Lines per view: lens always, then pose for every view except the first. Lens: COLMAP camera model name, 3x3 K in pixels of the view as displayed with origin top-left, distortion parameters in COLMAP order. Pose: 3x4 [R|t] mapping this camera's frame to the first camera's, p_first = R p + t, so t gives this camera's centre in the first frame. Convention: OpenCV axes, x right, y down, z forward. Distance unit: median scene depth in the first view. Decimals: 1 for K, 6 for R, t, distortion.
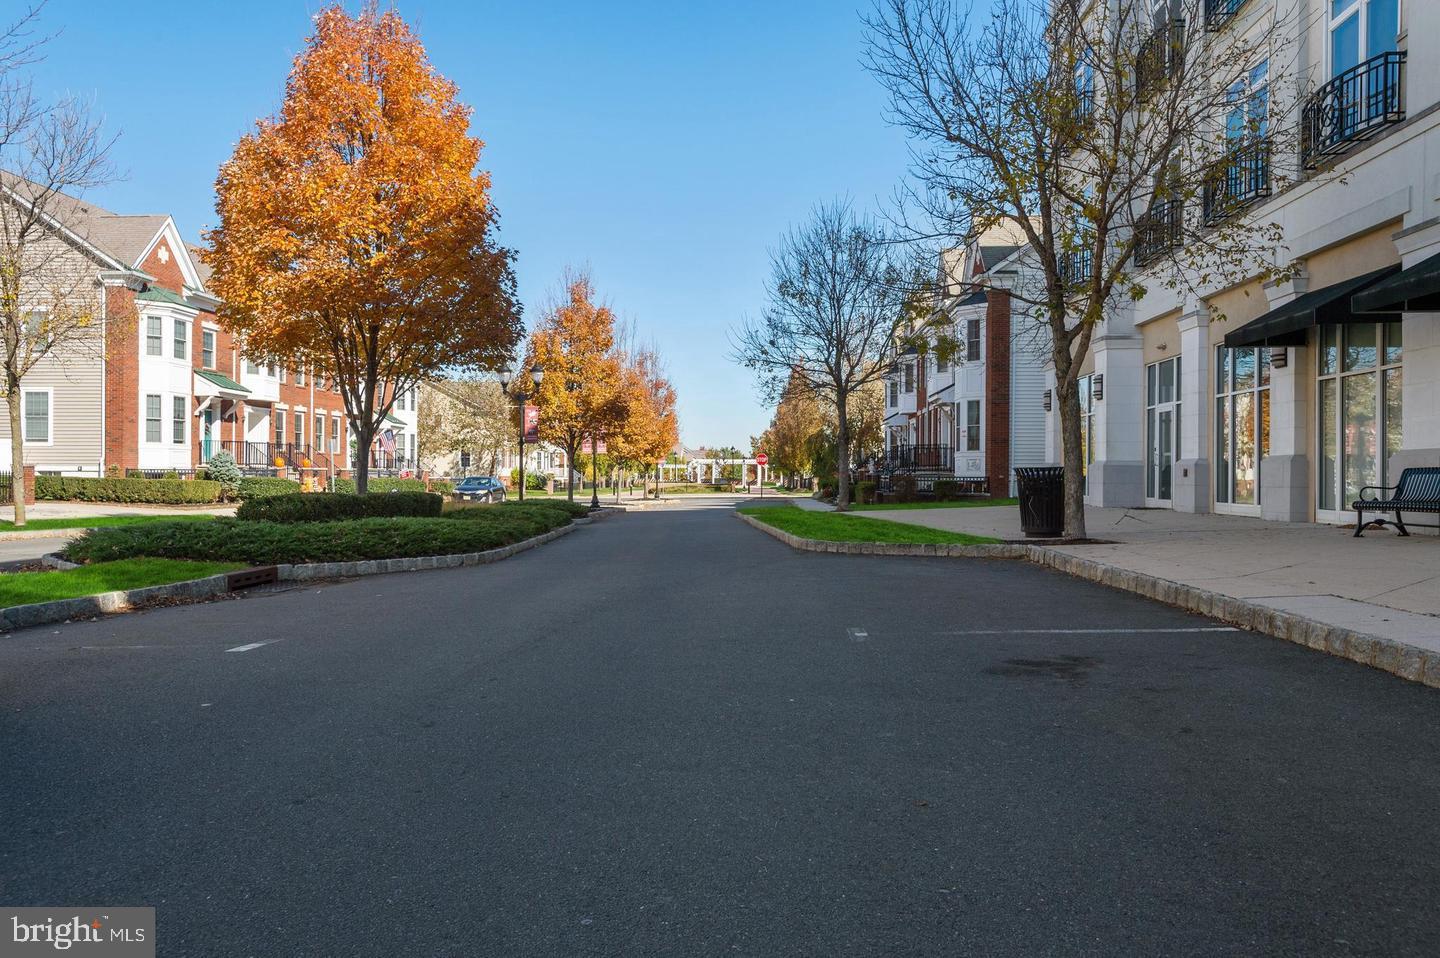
lens RADIAL K [[1074.4, 0, 720.0], [0, 1074.4, 479.0], [0, 0, 1]] dist [-0.001564, -0.001188]
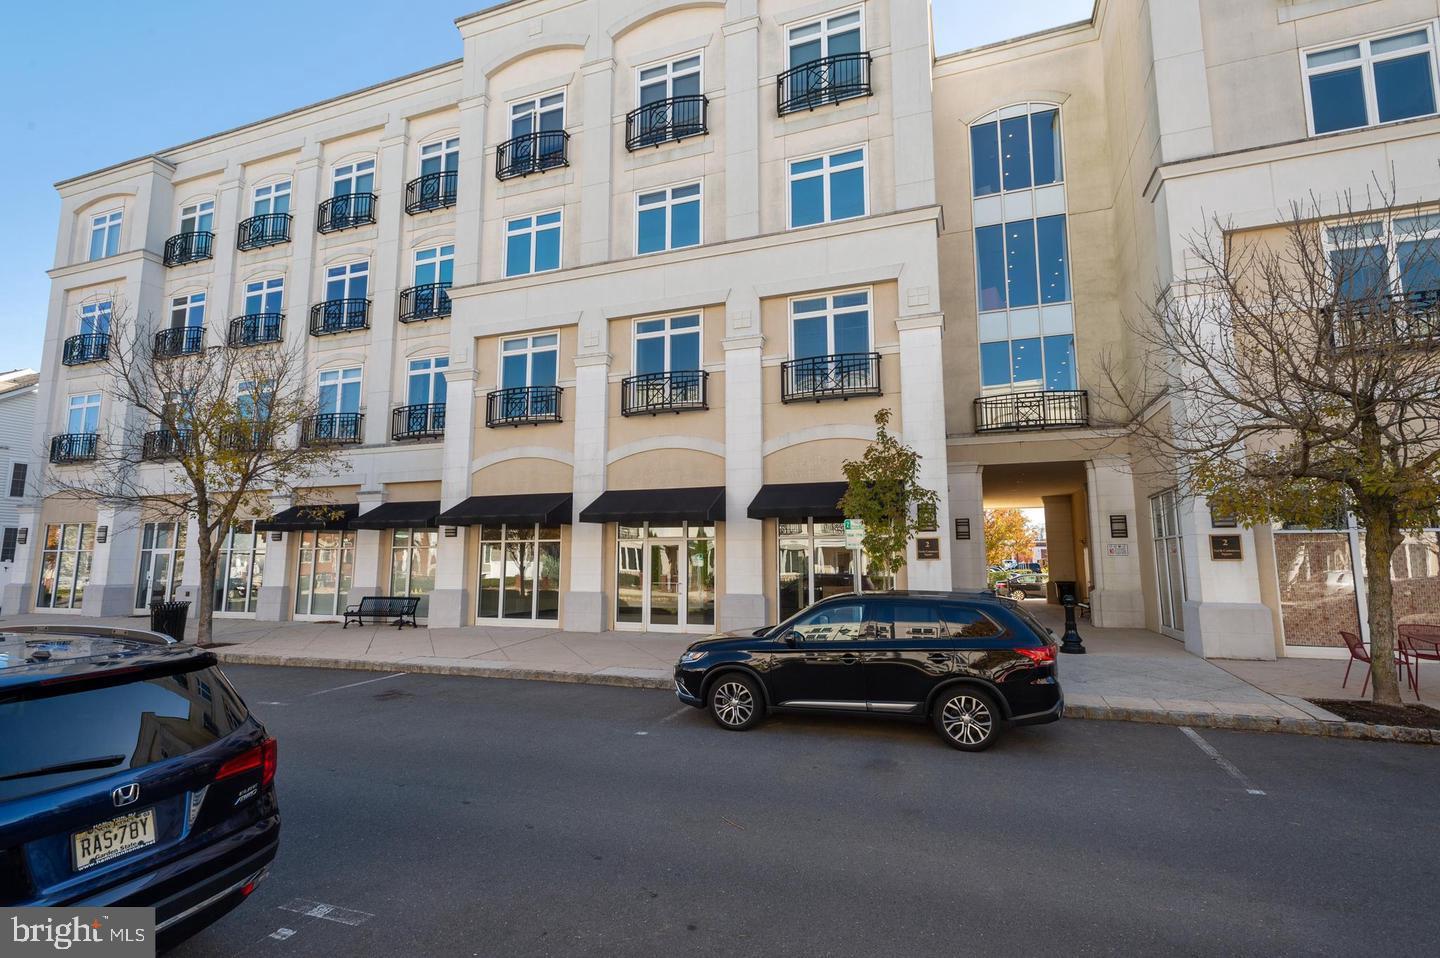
lens RADIAL K [[705.5, 0, 720.0], [0, 705.5, 479.0], [0, 0, 1]] dist [0.001062, 0.000098]
pose [[0.299070, 0.105362, 0.948396, -0.556923], [0.007438, 0.993598, -0.112730, -0.077801], [-0.954202, 0.040769, 0.296372, -0.184747]]
